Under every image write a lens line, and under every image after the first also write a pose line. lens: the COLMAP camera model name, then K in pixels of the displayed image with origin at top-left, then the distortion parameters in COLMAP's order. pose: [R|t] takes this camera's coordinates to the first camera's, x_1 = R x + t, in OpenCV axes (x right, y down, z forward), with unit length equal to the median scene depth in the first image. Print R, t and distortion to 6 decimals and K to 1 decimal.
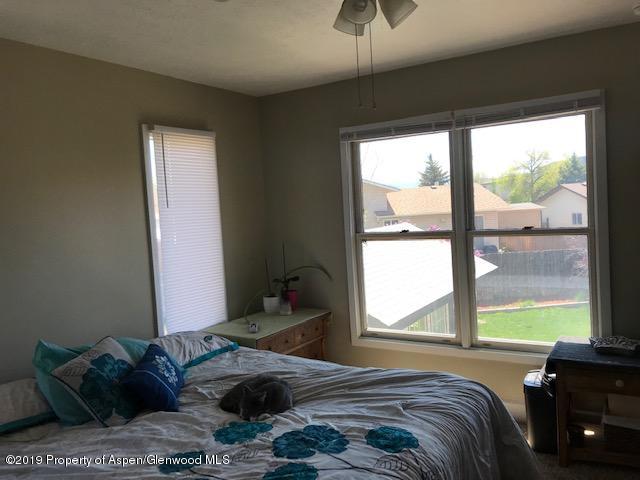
lens RADIAL K [[527.7, 0, 316.7], [0, 527.7, 238.2], [0, 0, 1]] dist [0.042730, -0.034245]
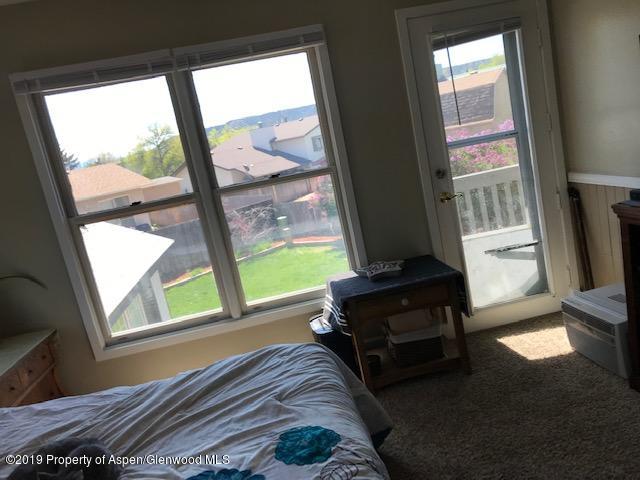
lens RADIAL K [[527.7, 0, 320.2], [0, 527.7, 238.9], [0, 0, 1]] dist [0.042730, -0.034245]
pose [[0.762484, -0.202747, 0.614420, -0.140221], [0.180134, 0.978609, 0.099379, 0.011877], [-0.621426, 0.034903, 0.782695, 0.217489]]
